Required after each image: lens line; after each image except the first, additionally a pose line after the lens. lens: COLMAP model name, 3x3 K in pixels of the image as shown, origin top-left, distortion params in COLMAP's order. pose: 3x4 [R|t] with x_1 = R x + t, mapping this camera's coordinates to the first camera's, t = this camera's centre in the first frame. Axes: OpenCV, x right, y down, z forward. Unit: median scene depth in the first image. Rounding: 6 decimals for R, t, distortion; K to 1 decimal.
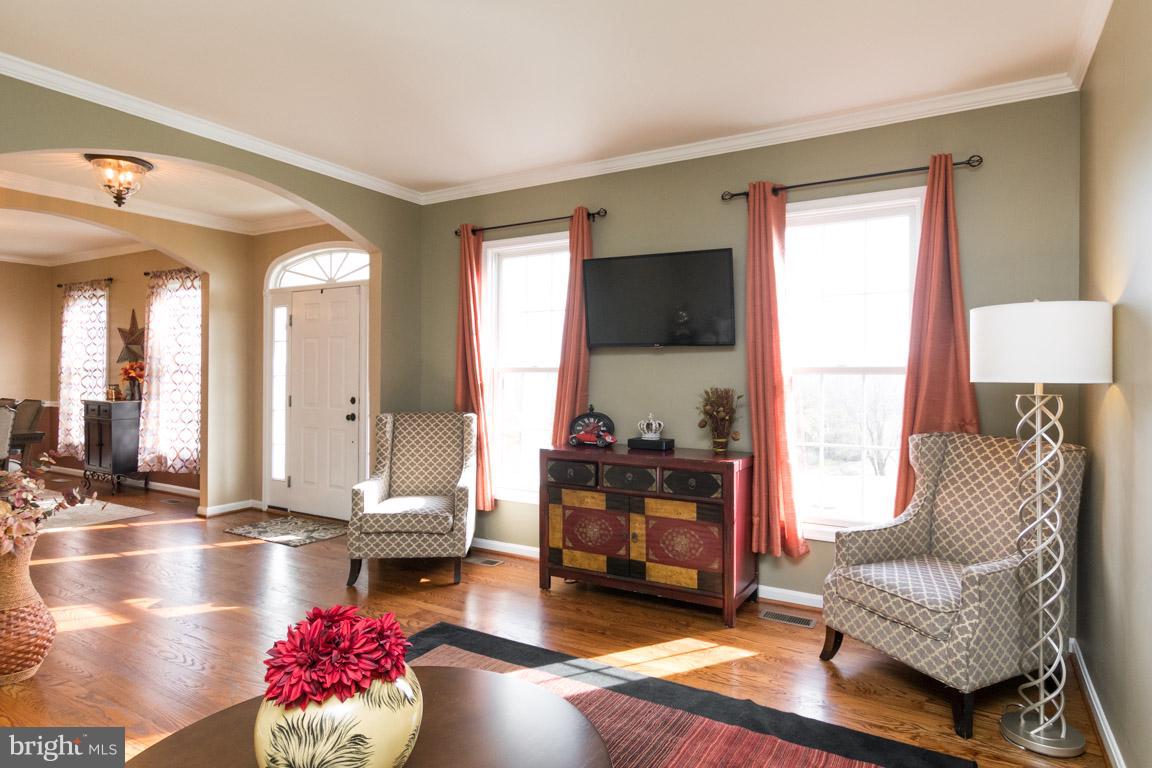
lens RADIAL K [[657.3, 0, 576.0], [0, 657.3, 384.0], [0, 0, 1]] dist [0.001091, 0.000350]
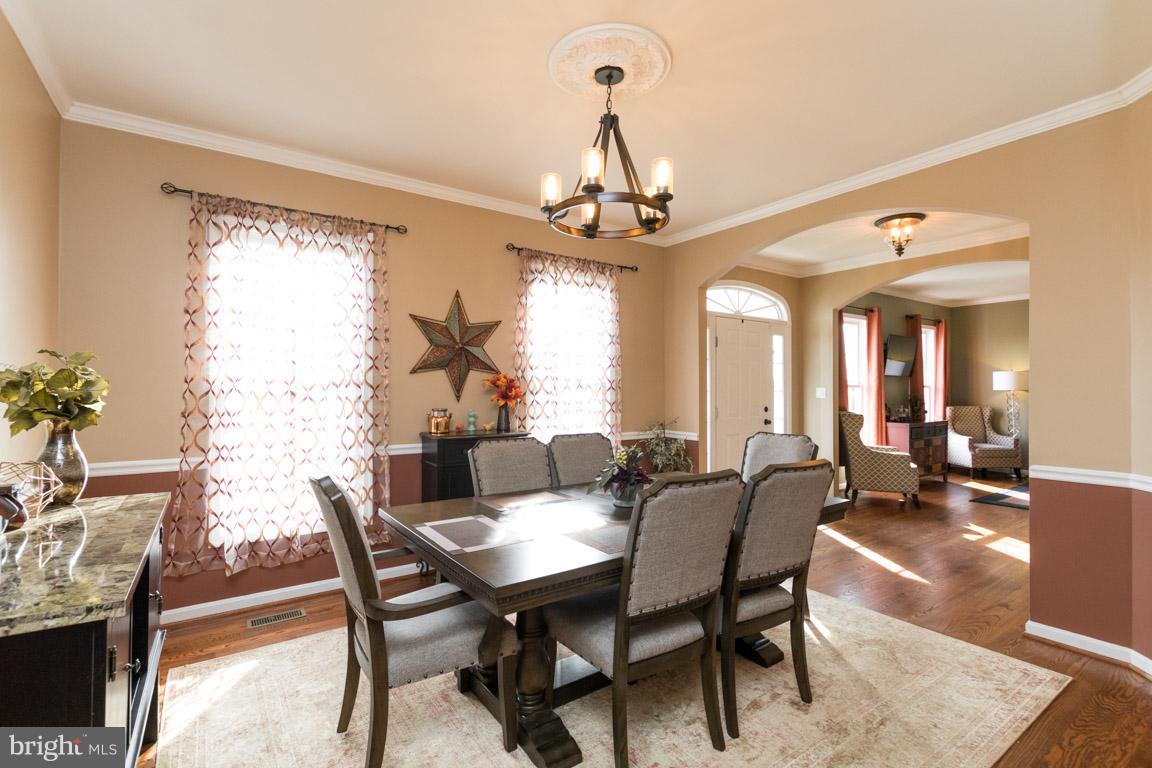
lens RADIAL K [[536.2, 0, 575.7], [0, 536.2, 373.7], [0, 0, 1]] dist [-0.000642, -0.000471]
pose [[0.412229, 0.008532, 0.911040, -1.271622], [0.004686, 0.999923, -0.011484, -0.030532], [-0.911068, 0.009003, 0.412157, 0.784089]]
